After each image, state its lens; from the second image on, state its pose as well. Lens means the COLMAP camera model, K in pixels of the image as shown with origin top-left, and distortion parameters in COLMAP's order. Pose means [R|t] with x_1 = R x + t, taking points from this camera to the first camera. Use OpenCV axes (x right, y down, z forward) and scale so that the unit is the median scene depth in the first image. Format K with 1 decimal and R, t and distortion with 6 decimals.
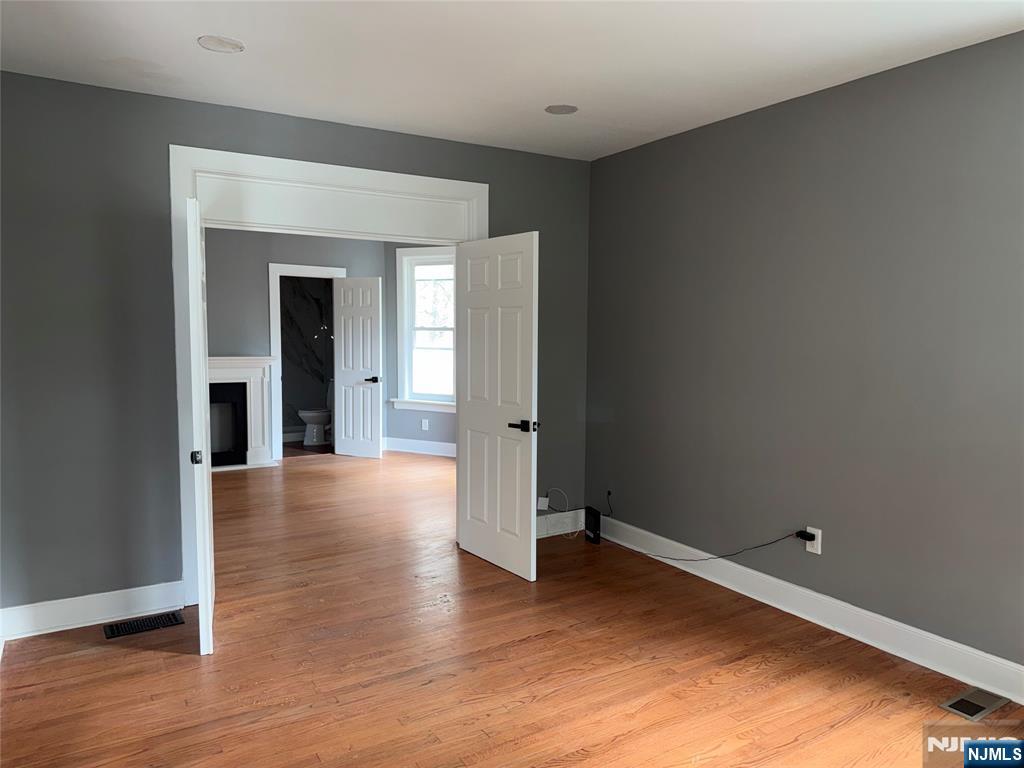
lens RADIAL K [[731.6, 0, 512.4], [0, 731.6, 385.6], [0, 0, 1]] dist [0.070029, -0.074651]
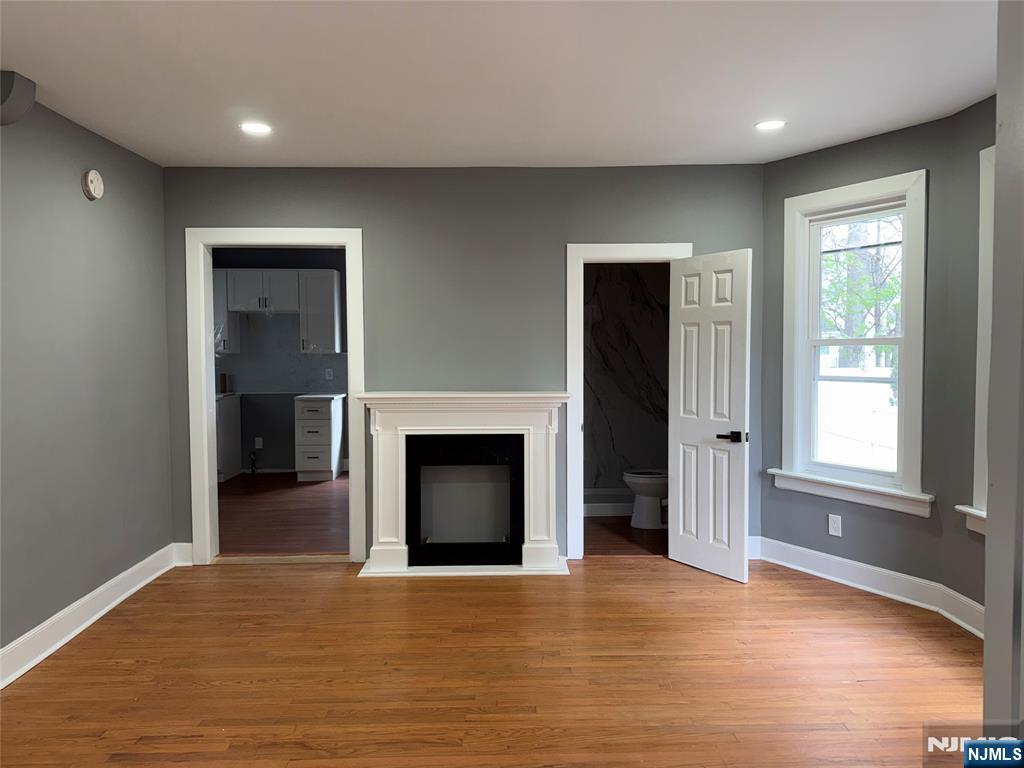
lens RADIAL K [[731.6, 0, 505.1], [0, 731.6, 394.1], [0, 0, 1]] dist [0.070029, -0.074651]
pose [[0.859356, 0.012218, -0.511231, -0.053744], [-0.022862, 0.999633, -0.014540, -0.027357], [0.510866, 0.024183, 0.859320, 0.429261]]
